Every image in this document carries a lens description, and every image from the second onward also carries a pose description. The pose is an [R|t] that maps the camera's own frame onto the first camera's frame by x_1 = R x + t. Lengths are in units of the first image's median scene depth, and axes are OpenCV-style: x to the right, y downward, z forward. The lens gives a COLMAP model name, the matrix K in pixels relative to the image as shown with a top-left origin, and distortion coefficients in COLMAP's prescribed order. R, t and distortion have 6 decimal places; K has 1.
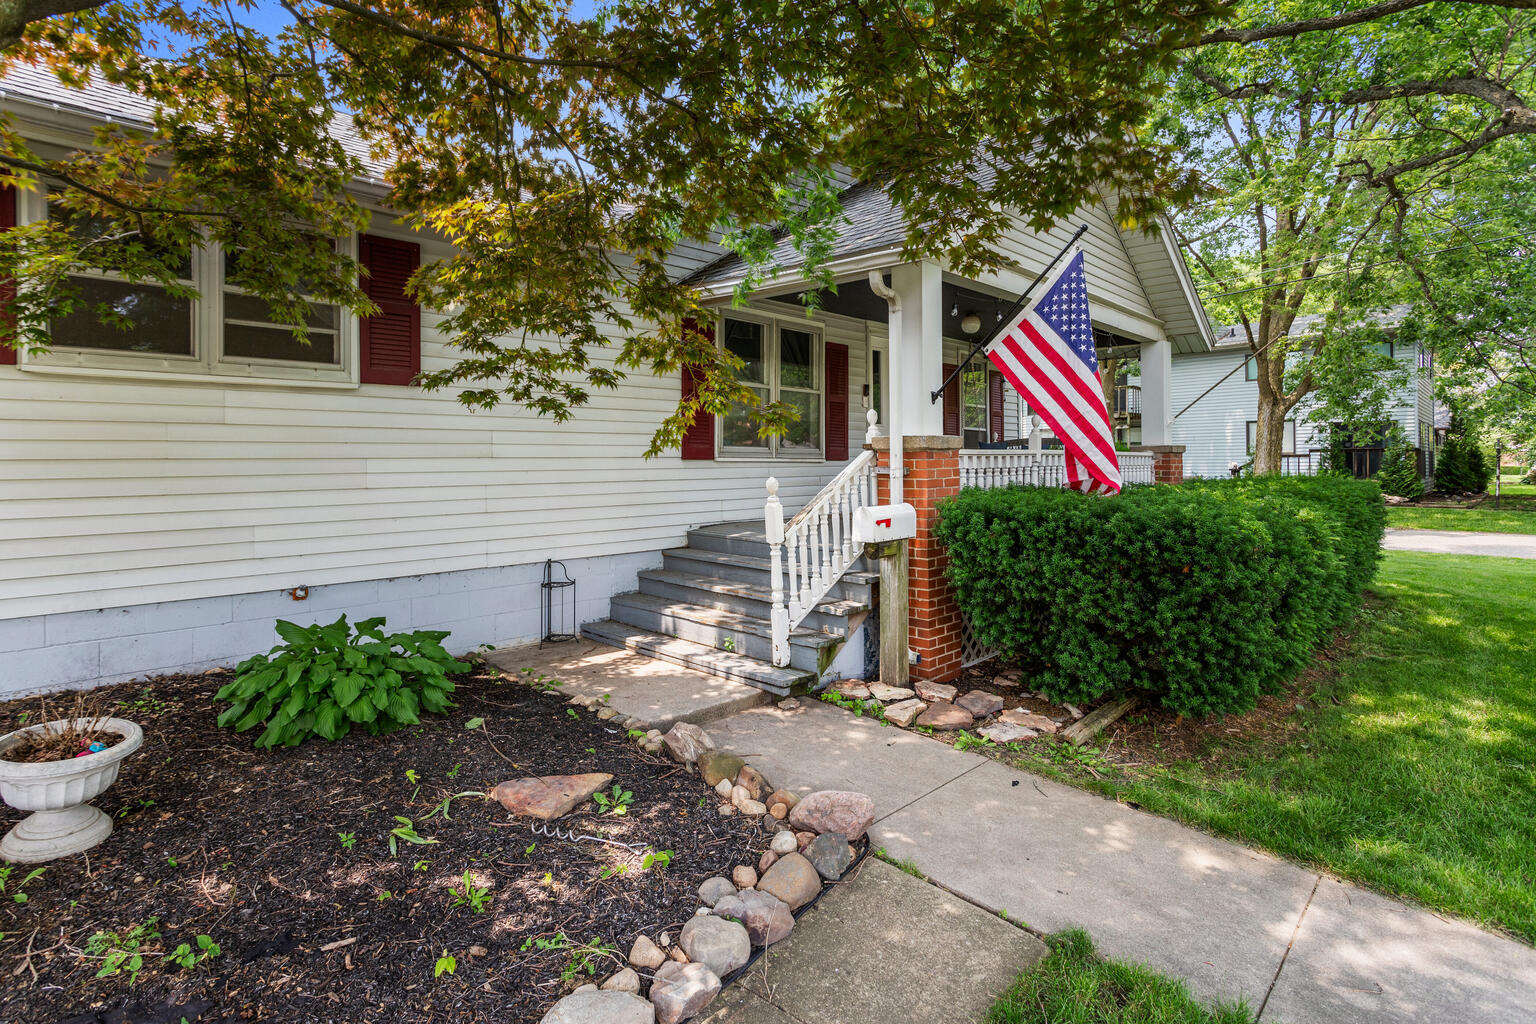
lens RADIAL K [[766.0, 0, 813.1], [0, 766.0, 433.5], [0, 0, 1]] dist [0.009529, 0.000115]
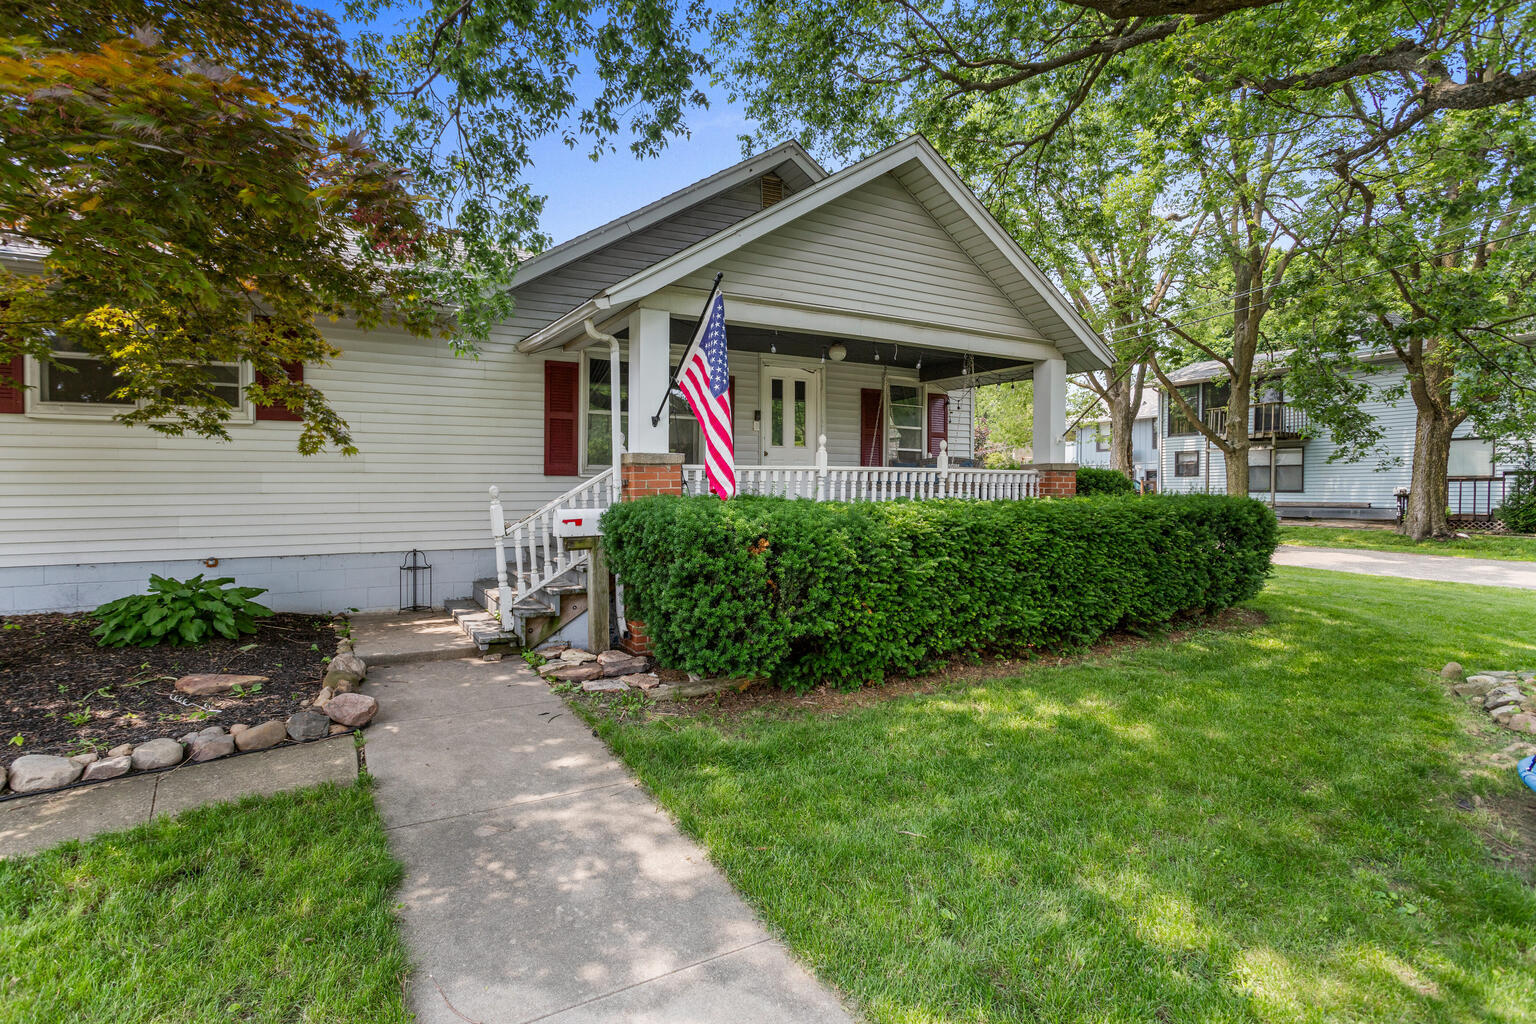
lens RADIAL K [[766.0, 0, 805.3], [0, 766.0, 475.1], [0, 0, 1]] dist [0.009529, 0.000115]
pose [[0.961669, -0.001553, -0.274207, 0.810158], [0.006941, 0.999801, 0.018680, 0.018970], [0.274124, -0.019867, 0.961489, -0.104574]]
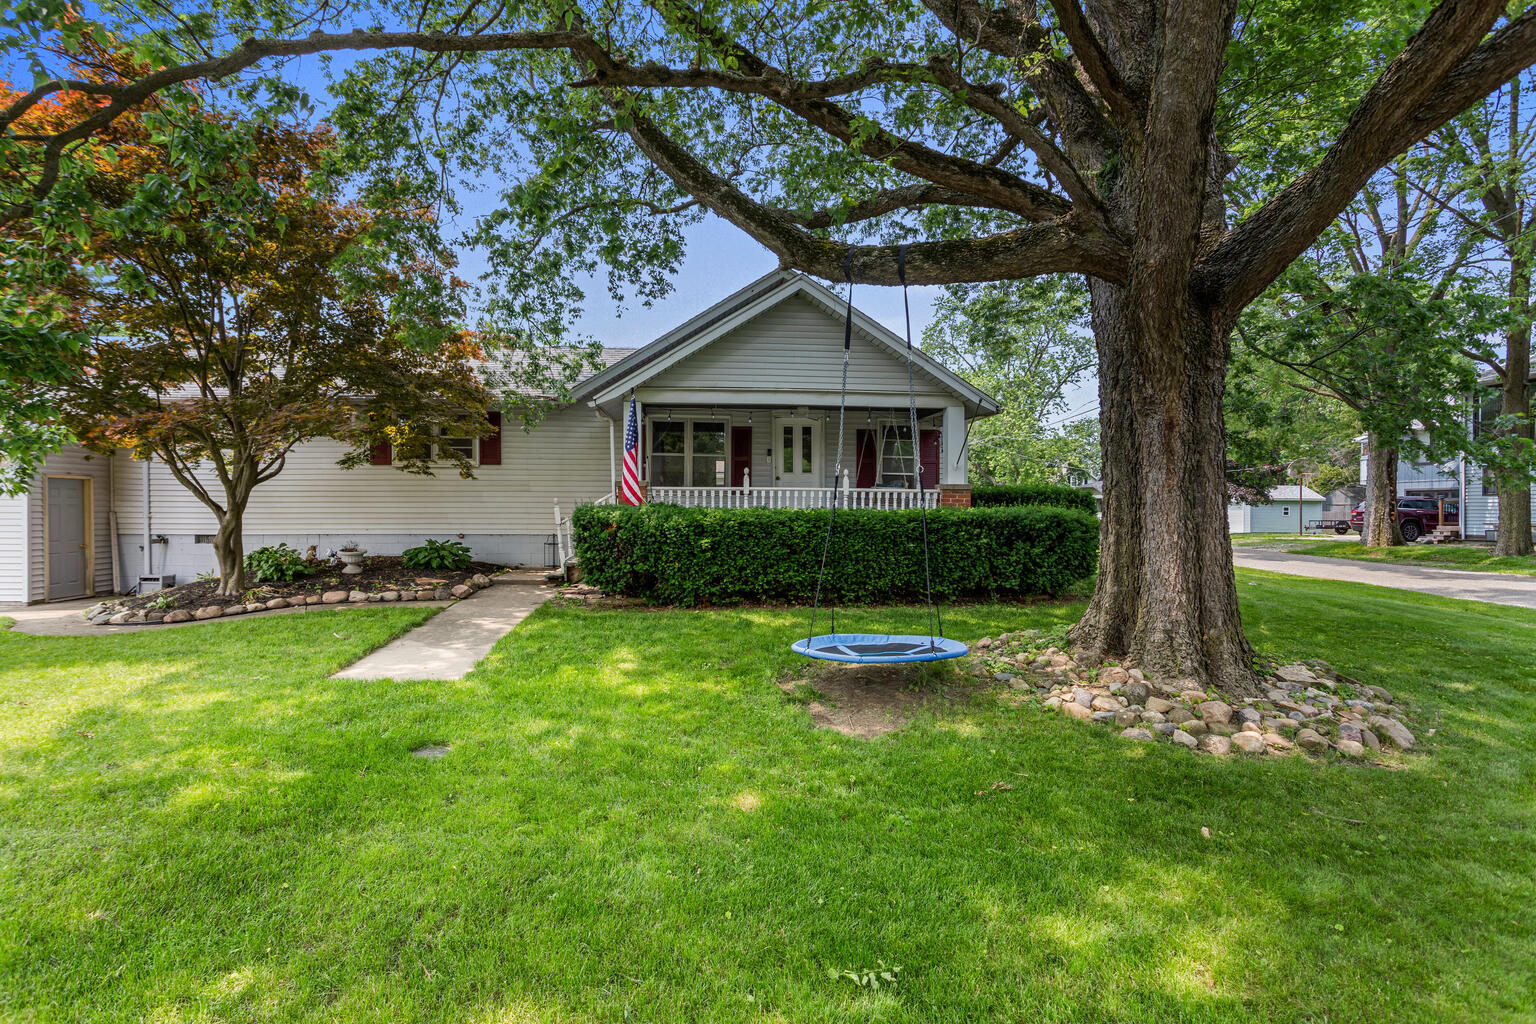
lens RADIAL K [[766.0, 0, 772.3], [0, 766.0, 513.4], [0, 0, 1]] dist [0.009529, 0.000115]
pose [[0.747239, 0.013839, -0.664411, 2.143942], [0.012825, 0.999297, 0.035238, 0.028226], [0.664431, -0.034852, 0.746536, -0.402940]]
